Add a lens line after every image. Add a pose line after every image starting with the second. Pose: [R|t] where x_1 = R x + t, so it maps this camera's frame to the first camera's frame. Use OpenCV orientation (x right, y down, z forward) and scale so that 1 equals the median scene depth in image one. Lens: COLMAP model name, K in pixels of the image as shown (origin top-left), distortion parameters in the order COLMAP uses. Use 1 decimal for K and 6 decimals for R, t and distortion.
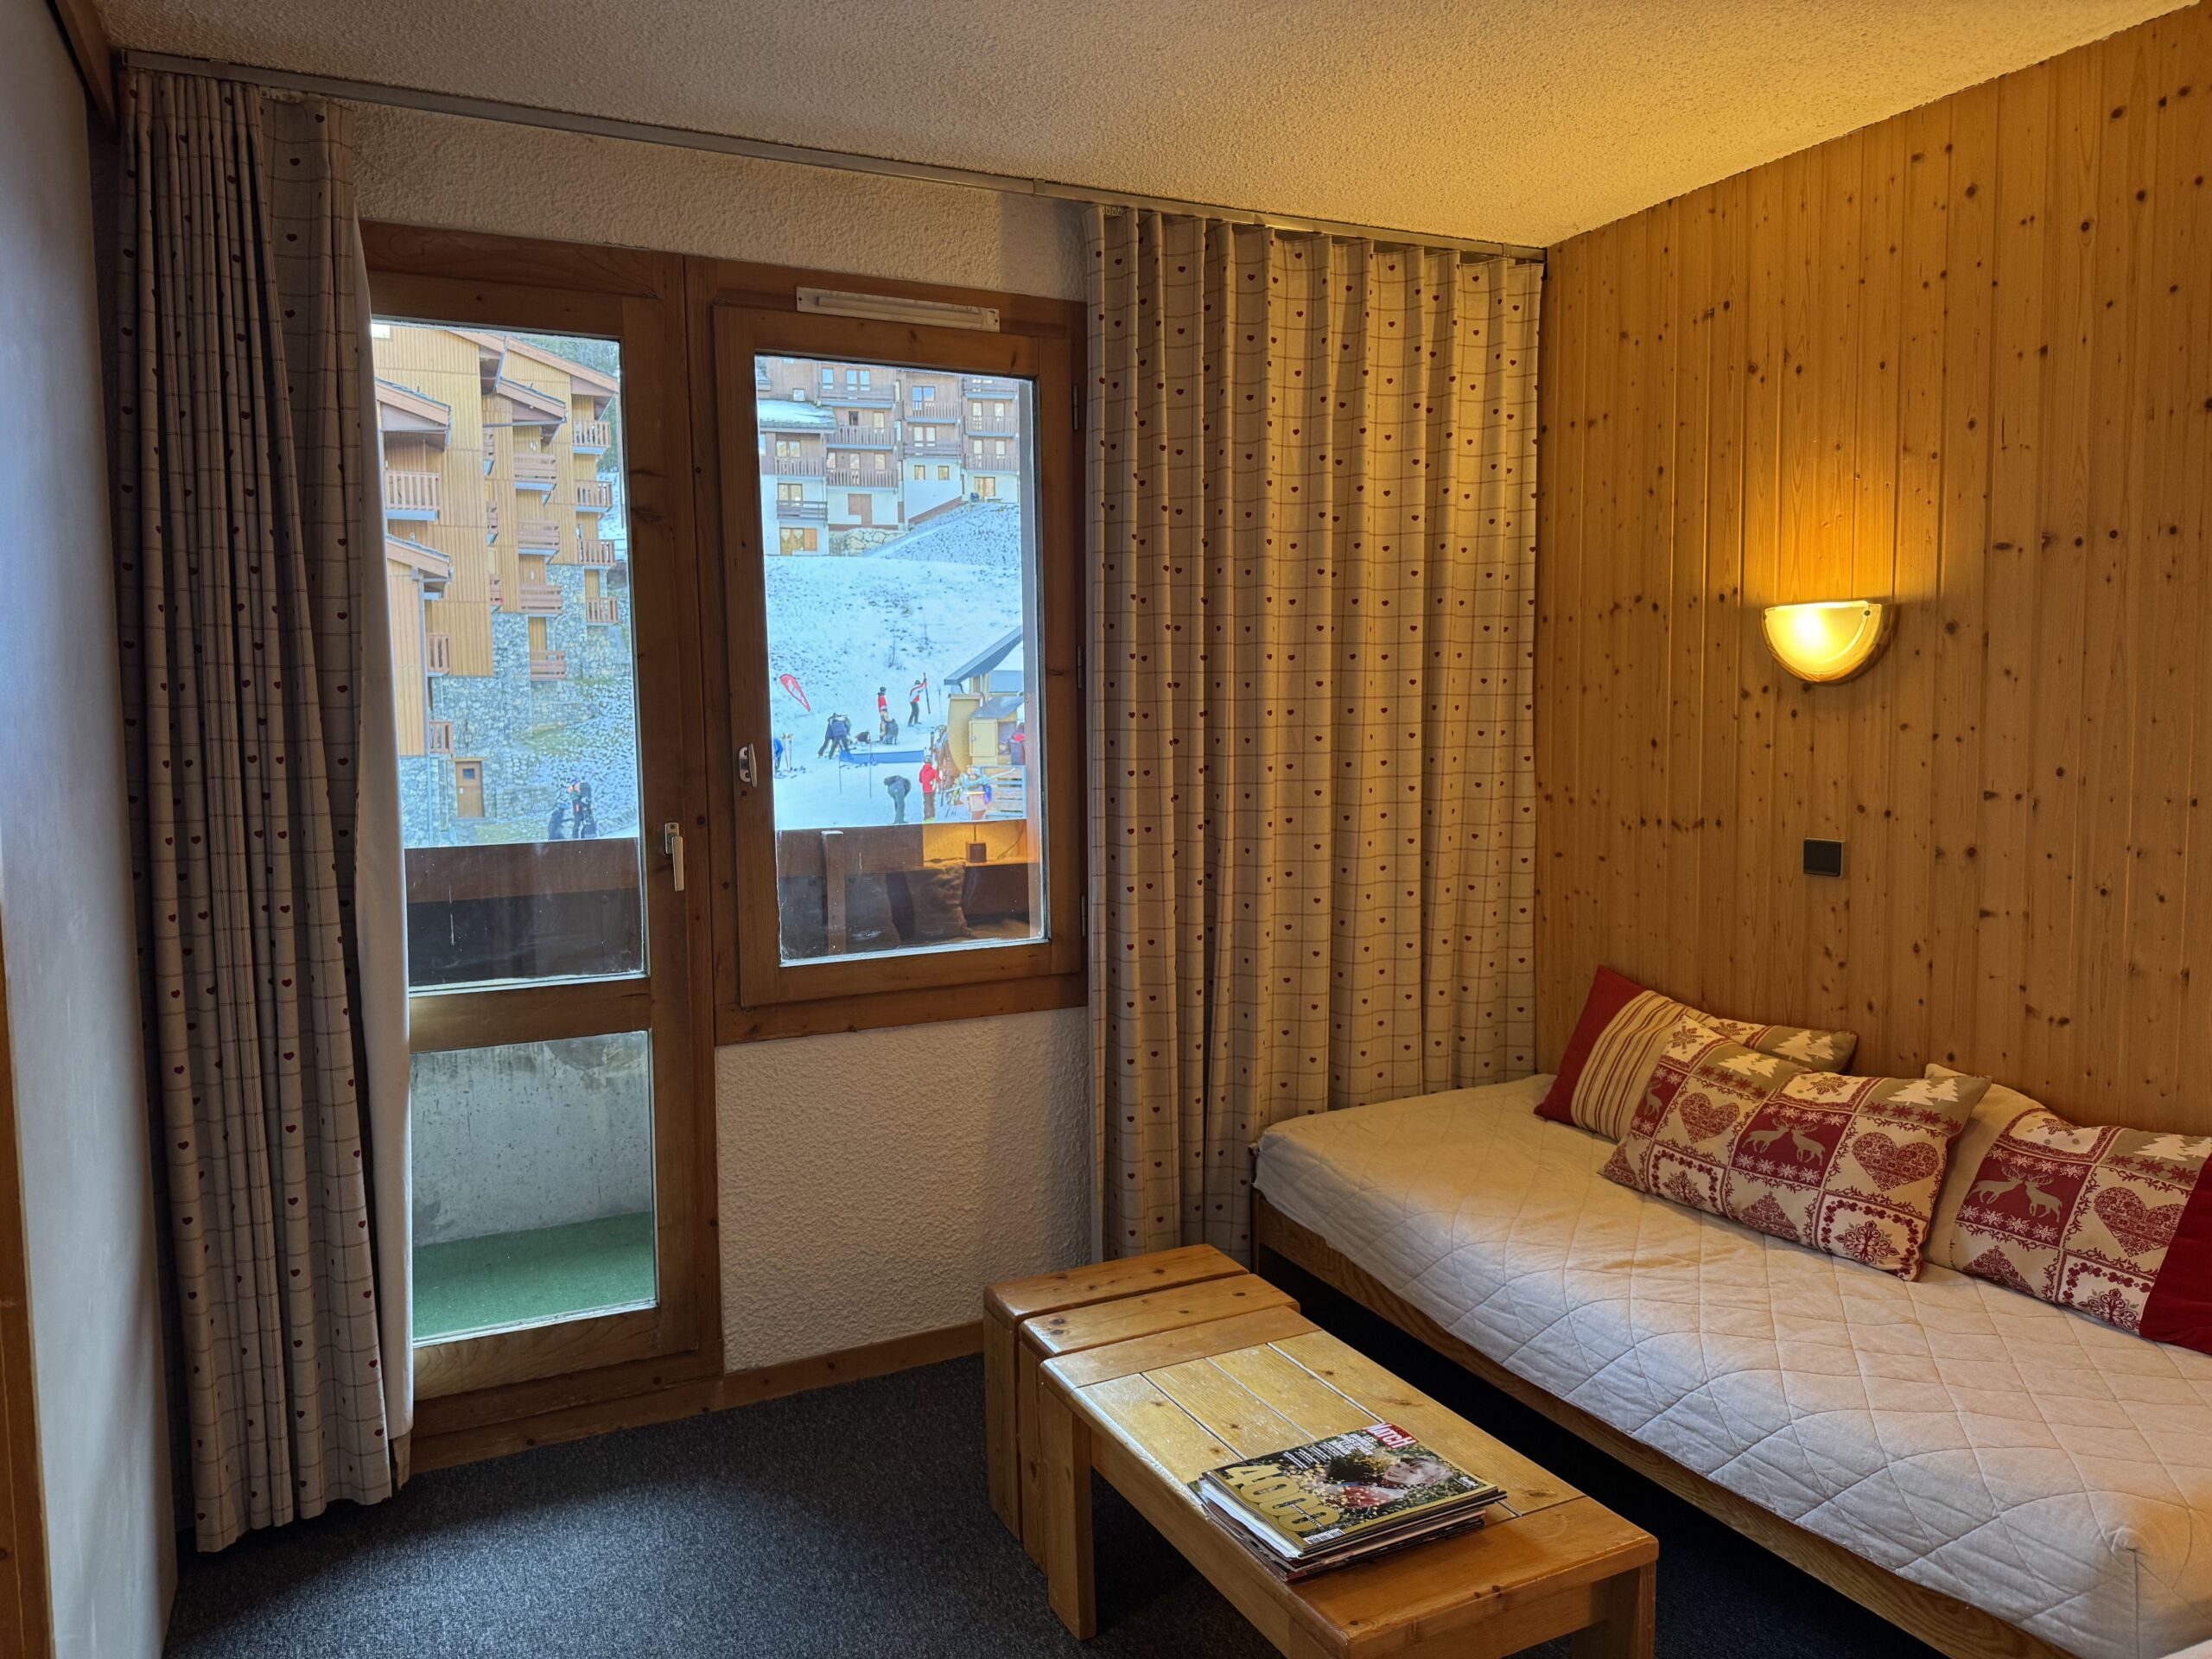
lens RADIAL K [[1570.8, 0, 1106.1], [0, 1570.8, 818.6], [0, 0, 1]] dist [0.085370, -0.085381]
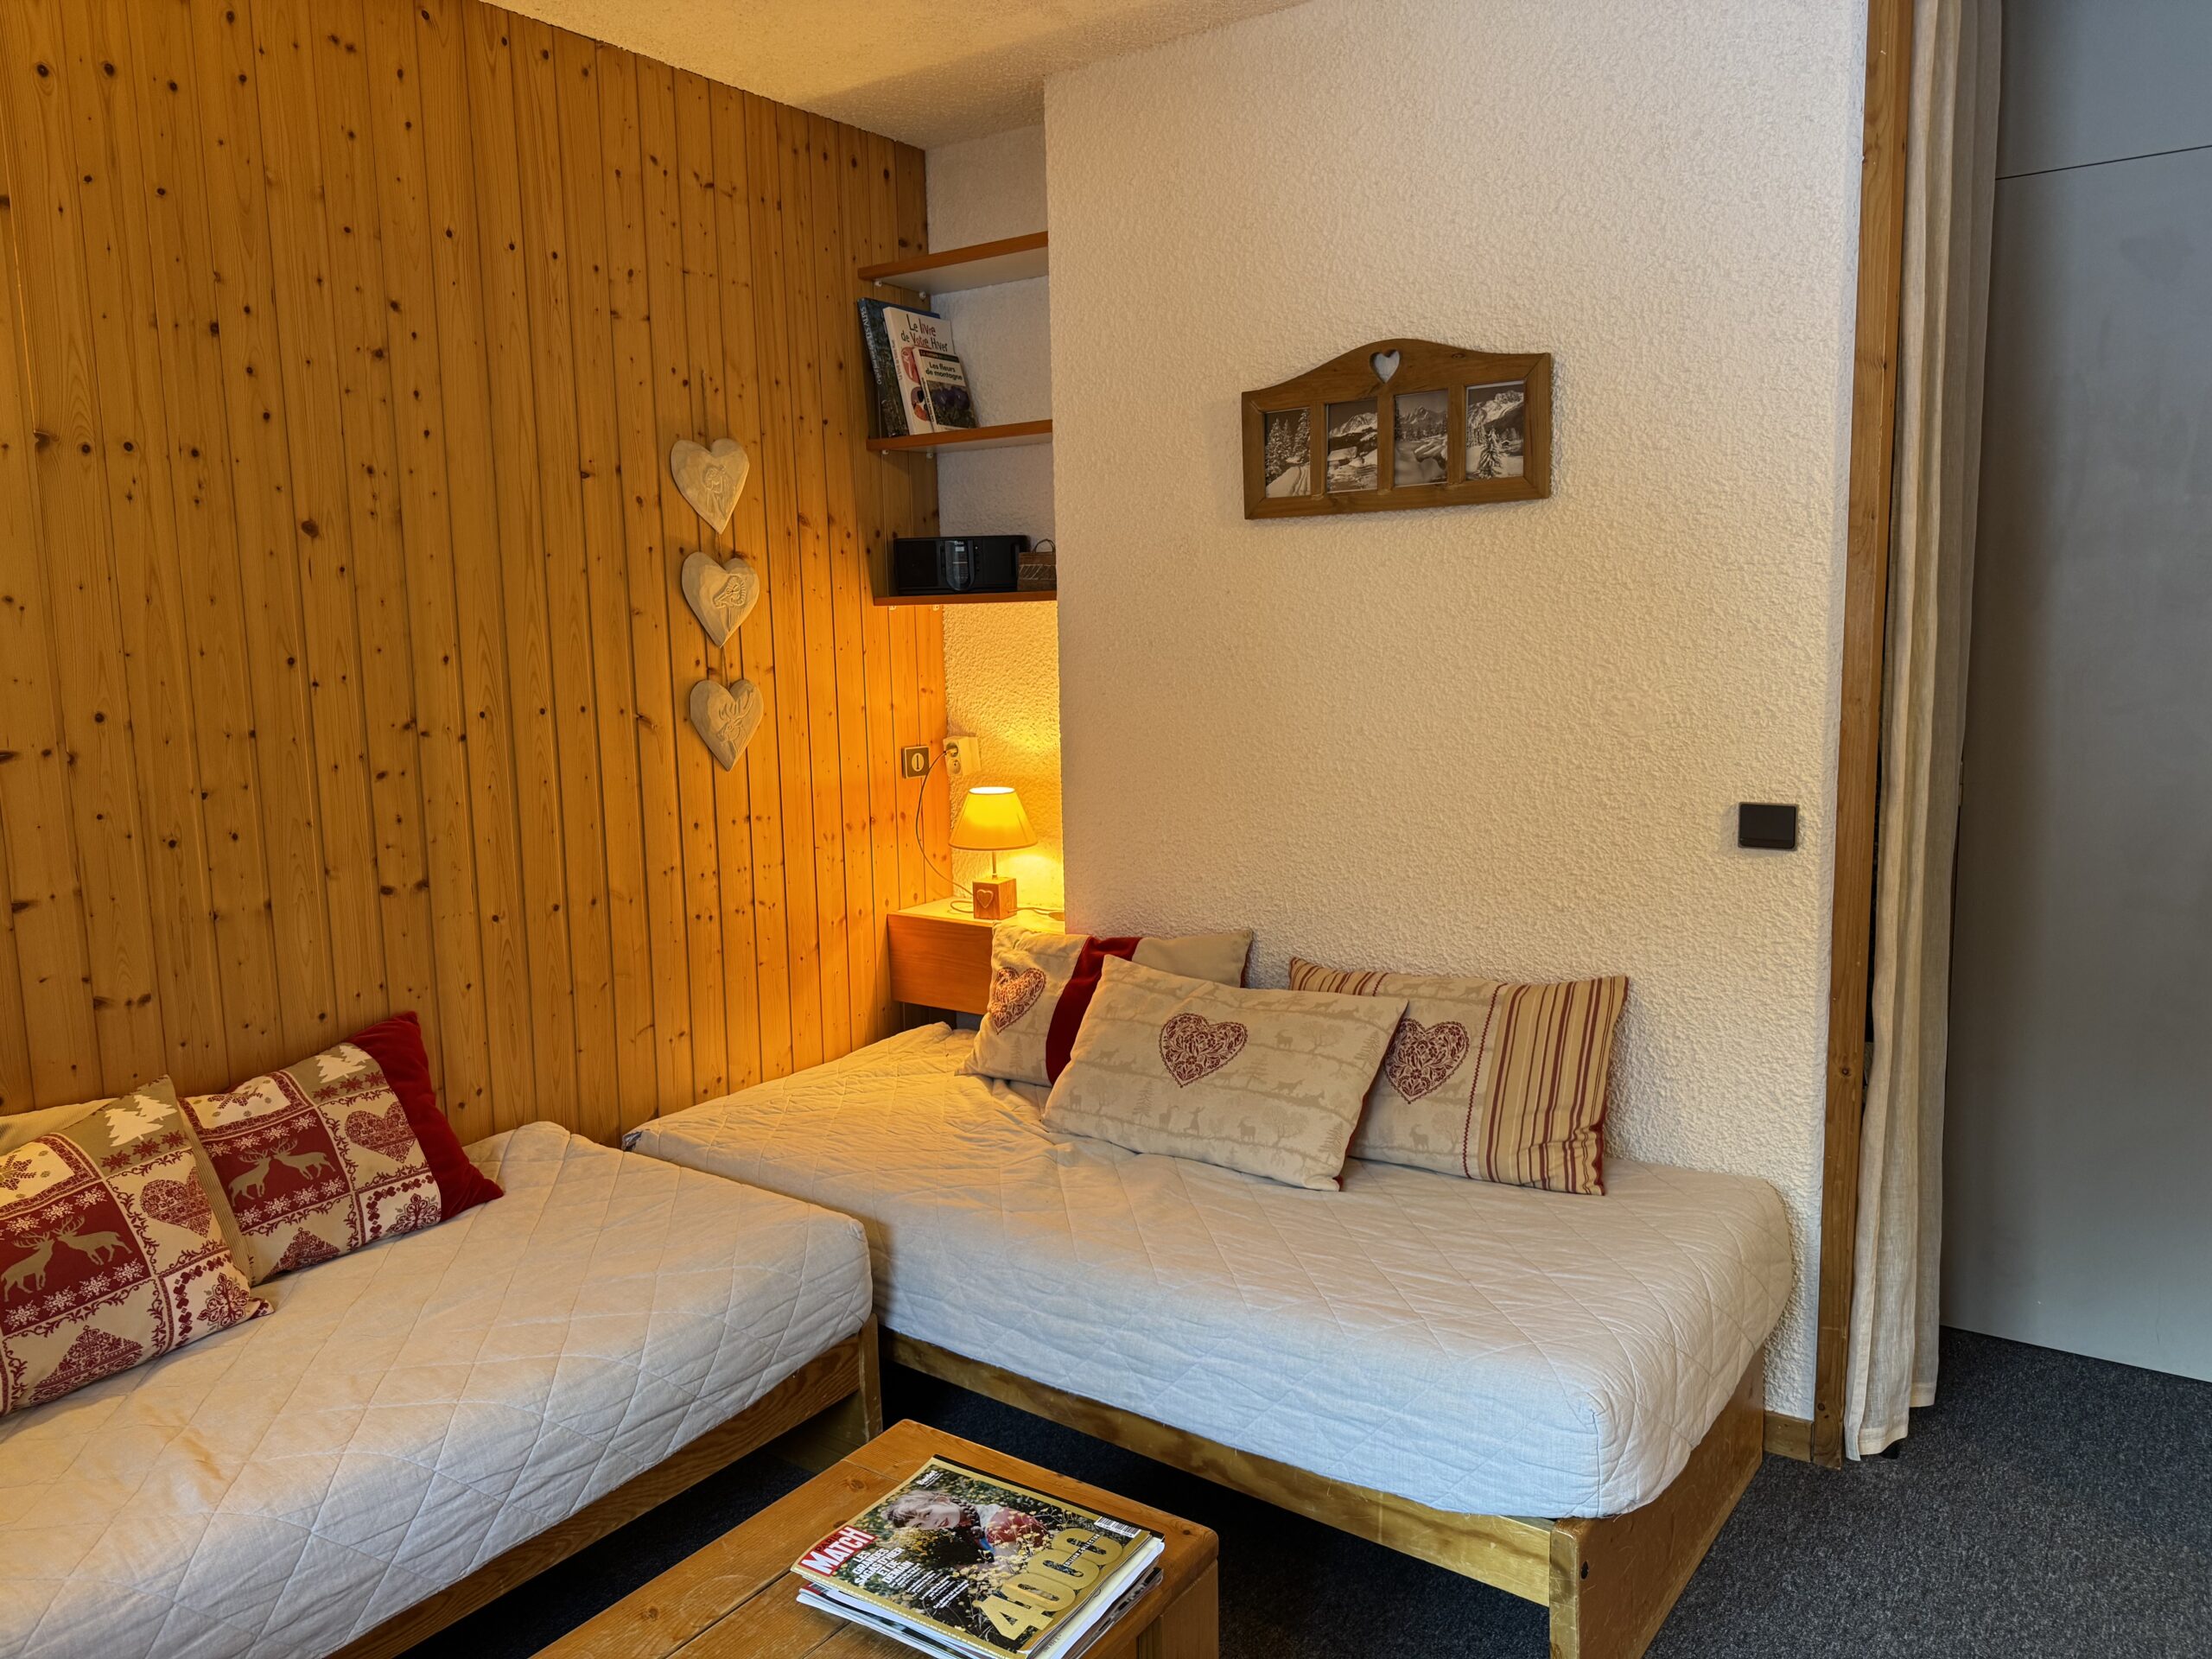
lens RADIAL K [[1570.8, 0, 1106.1], [0, 1570.8, 818.6], [0, 0, 1]] dist [0.085370, -0.085381]
pose [[-0.474903, -0.086619, 0.875765, -0.098919], [0.098615, 0.983639, 0.150764, -0.012329], [-0.874495, 0.157962, -0.458592, 0.220249]]
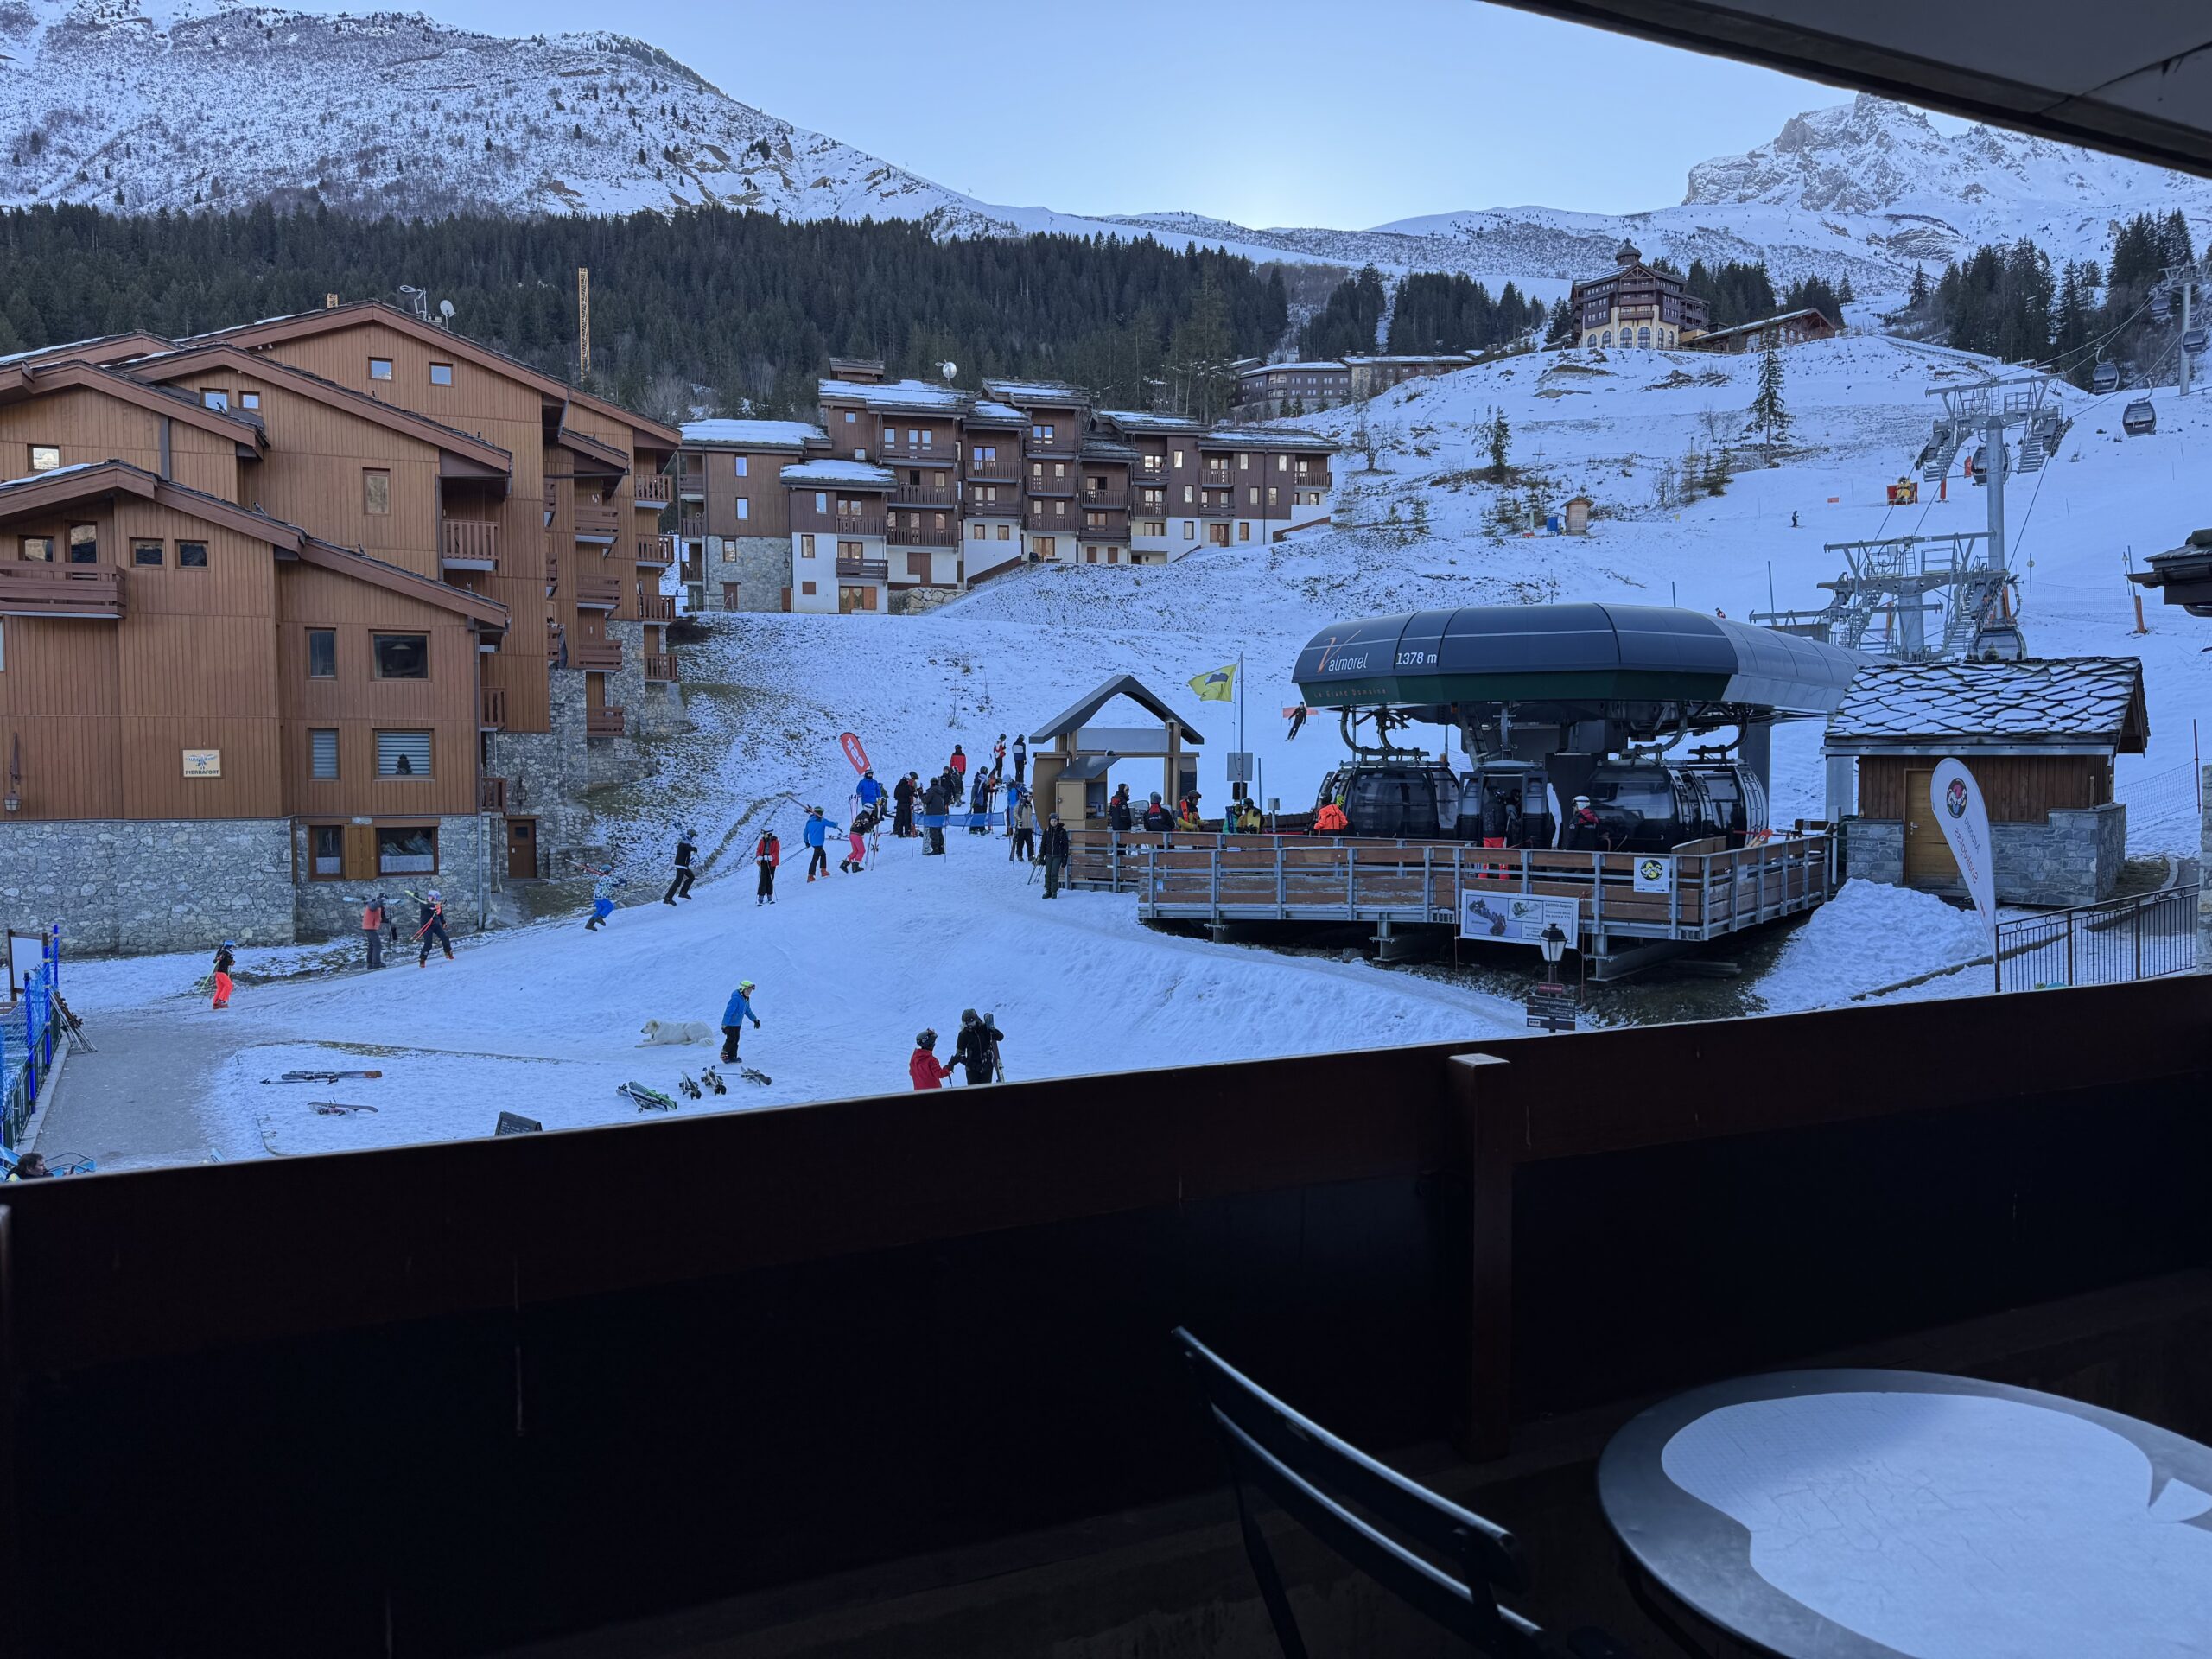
lens RADIAL K [[1541.2, 0, 1109.3], [0, 1541.2, 826.1], [0, 0, 1]] dist [0.124006, -0.183371]
pose [[0.999685, 0.009041, -0.023424, -0.021858], [-0.009821, 0.999393, -0.033422, -0.003948], [0.023108, 0.033641, 0.999167, 0.059622]]
